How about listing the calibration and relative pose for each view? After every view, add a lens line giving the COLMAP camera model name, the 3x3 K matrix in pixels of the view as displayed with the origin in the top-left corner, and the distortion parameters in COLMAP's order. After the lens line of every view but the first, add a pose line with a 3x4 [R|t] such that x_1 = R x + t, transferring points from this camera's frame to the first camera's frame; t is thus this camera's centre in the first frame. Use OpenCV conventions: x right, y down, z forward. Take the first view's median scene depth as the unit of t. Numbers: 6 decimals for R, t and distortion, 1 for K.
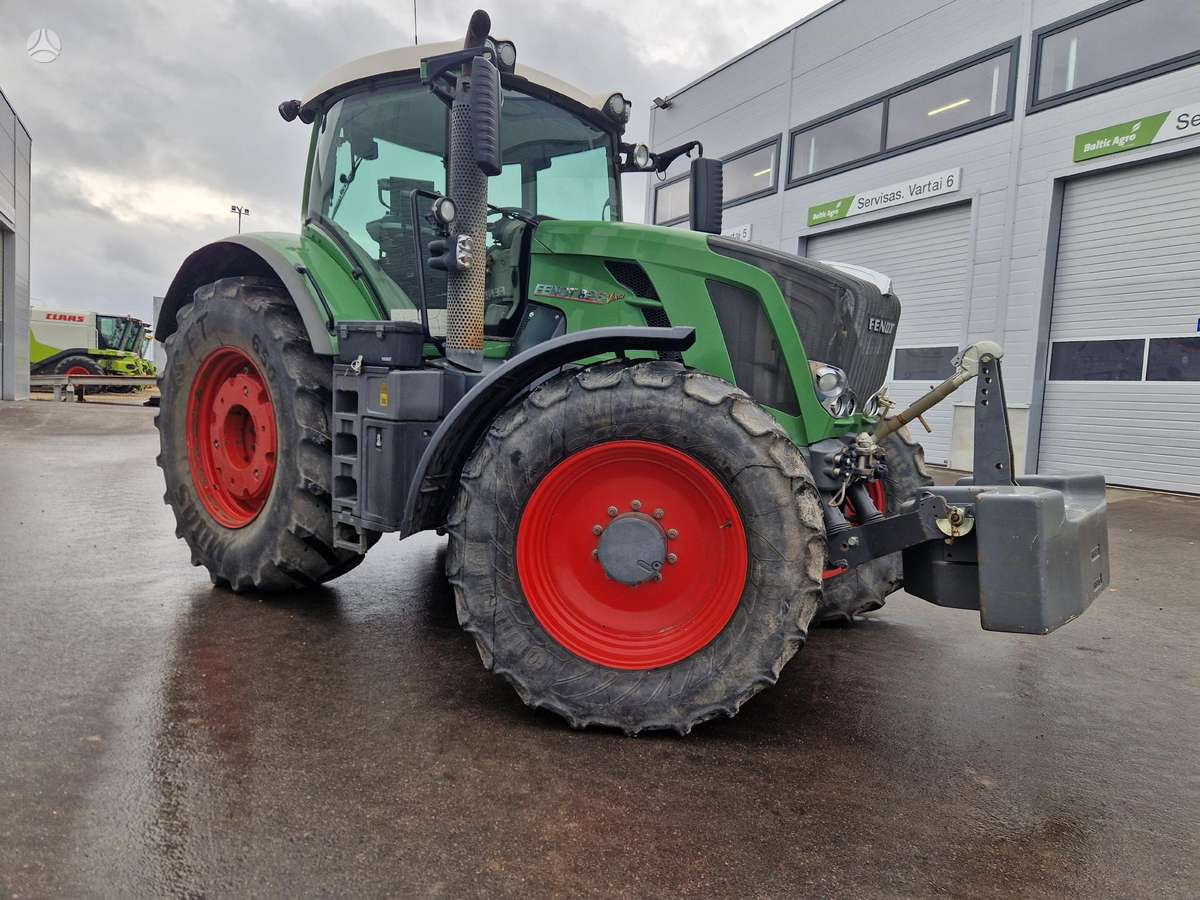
lens RADIAL K [[803.2, 0, 603.3], [0, 803.2, 446.9], [0, 0, 1]] dist [0.091521, -0.083087]
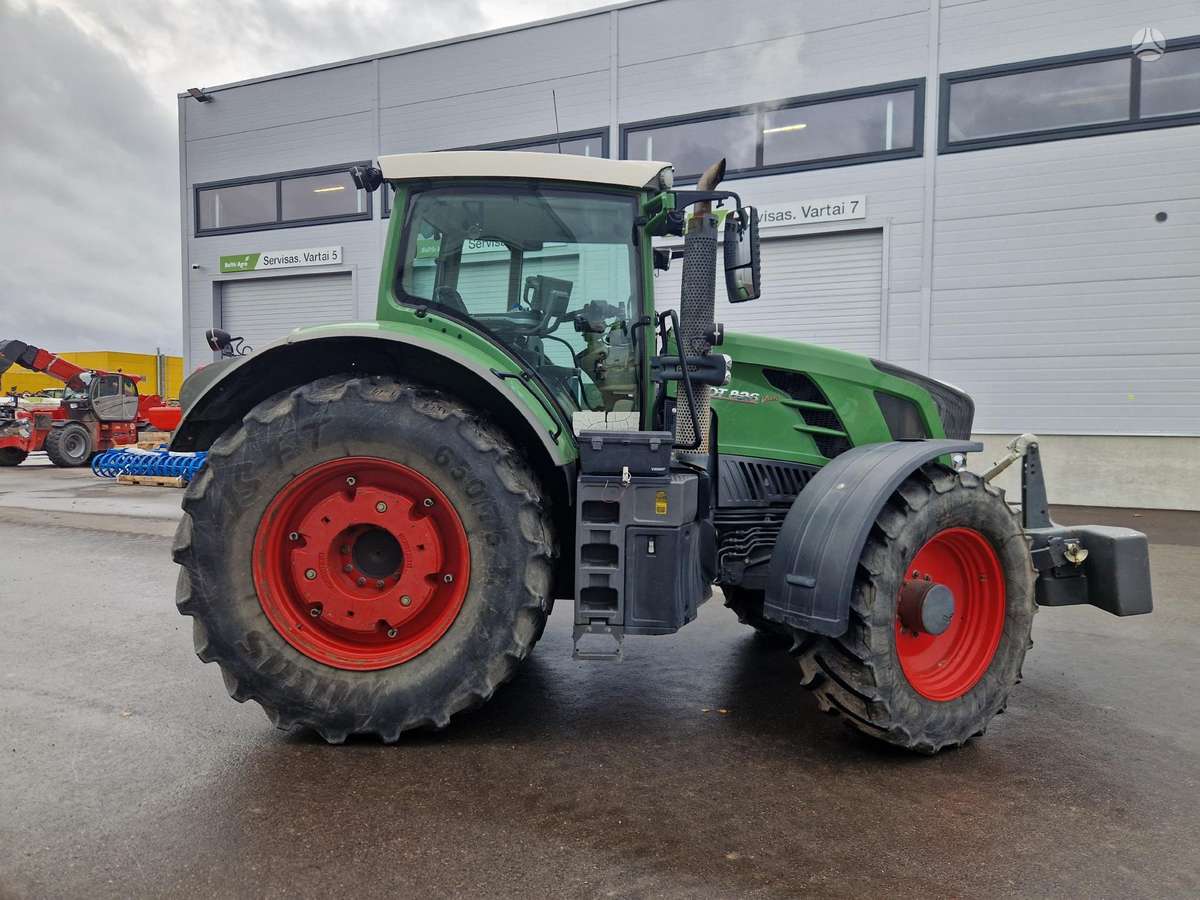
lens RADIAL K [[813.2, 0, 603.3], [0, 813.2, 441.2], [0, 0, 1]] dist [0.081306, -0.080136]
pose [[0.779305, -0.064778, 0.623288, -1.207688], [0.071799, 0.997323, 0.013880, -0.202767], [-0.622518, 0.033934, 0.781870, 0.272317]]
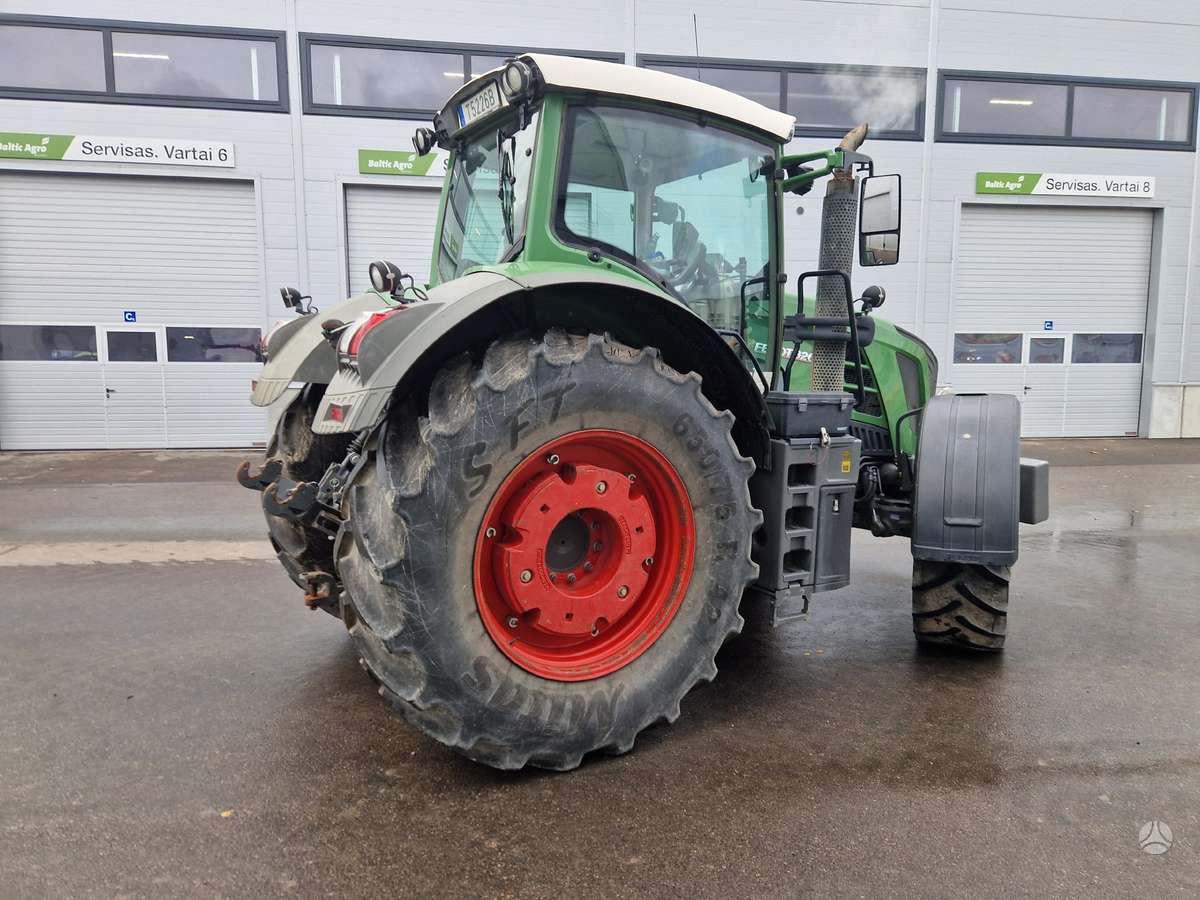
lens RADIAL K [[807.9, 0, 609.9], [0, 807.9, 454.5], [0, 0, 1]] dist [0.073166, -0.065458]
pose [[0.329652, -0.144593, 0.932964, -1.695750], [0.075564, 0.989073, 0.126589, -0.288616], [-0.941074, 0.028768, 0.336976, 1.146670]]
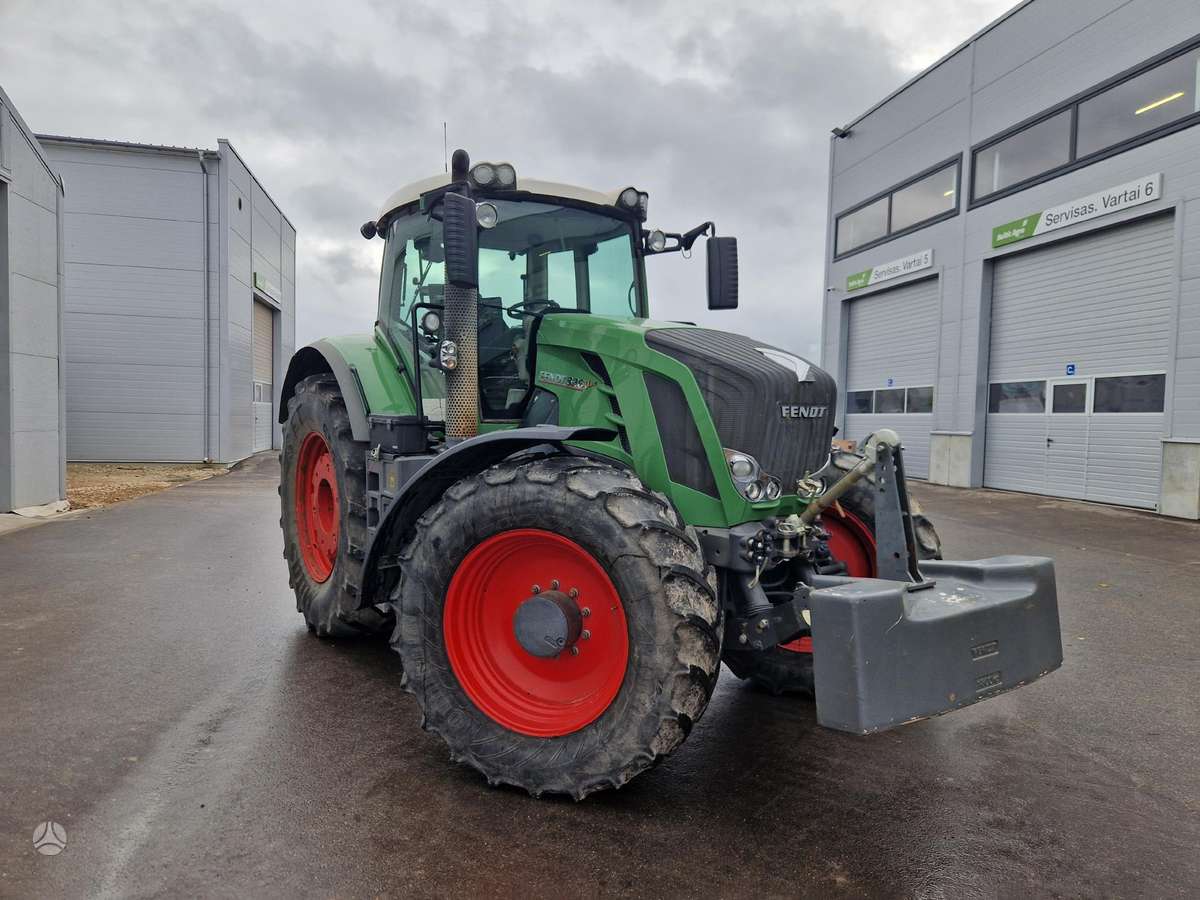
lens RADIAL K [[805.1, 0, 600.0], [0, 805.1, 450.0], [0, 0, 1]] dist [0.081413, -0.067115]
pose [[0.960738, -0.018863, -0.276816, 0.423604], [0.009426, 0.999329, -0.035382, -0.074315], [0.277298, 0.031383, 0.960271, -0.055877]]
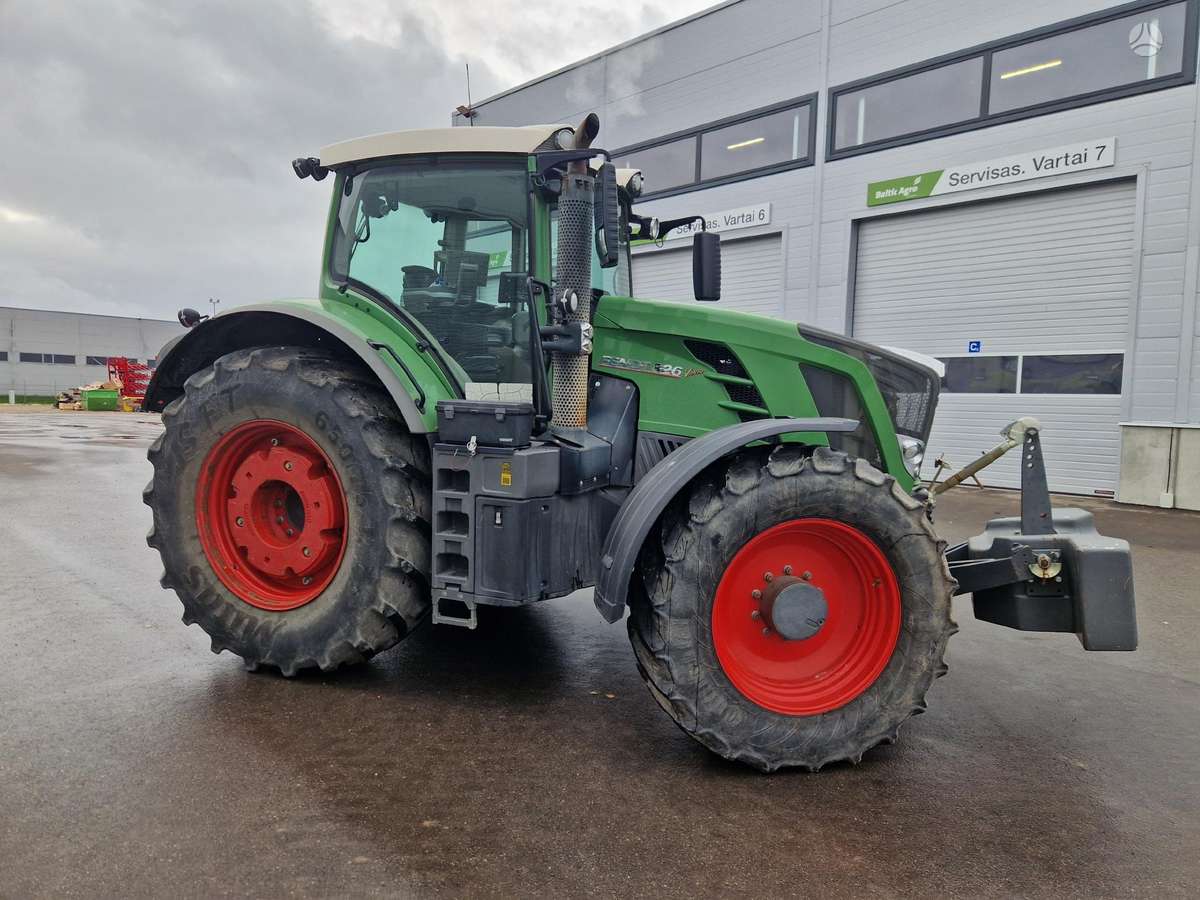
lens RADIAL K [[809.5, 0, 604.3], [0, 809.5, 453.3], [0, 0, 1]] dist [0.086516, -0.083947]
pose [[0.954899, -0.046555, 0.293257, -0.558881], [0.042862, 0.998900, 0.019009, -0.130311], [-0.293820, -0.005582, 0.955845, -0.032544]]
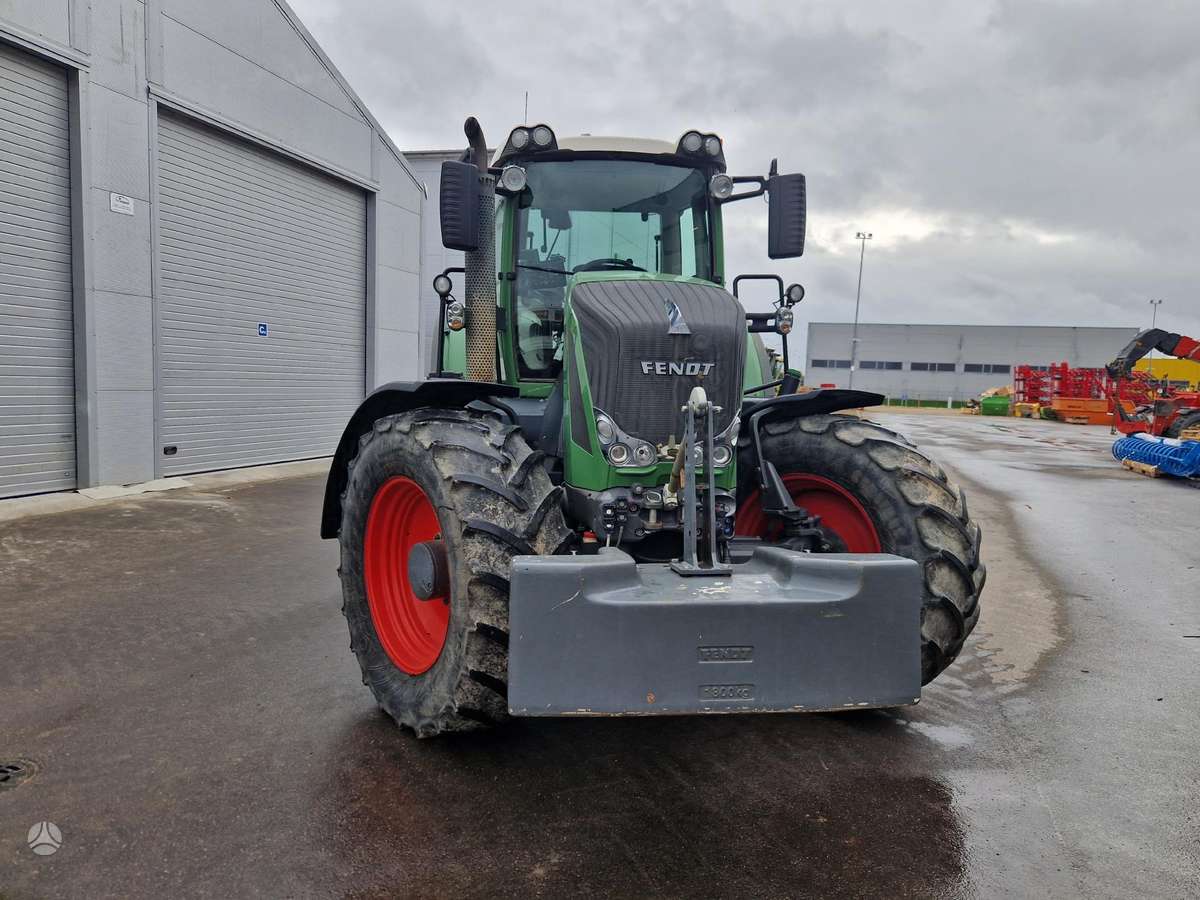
lens RADIAL K [[803.2, 0, 603.3], [0, 803.2, 446.9], [0, 0, 1]] dist [0.091521, -0.083087]
pose [[0.712281, 0.037191, -0.700909, 1.027163], [-0.048922, 0.998797, 0.003283, -0.066724], [0.700188, 0.031951, 0.713243, 0.341184]]
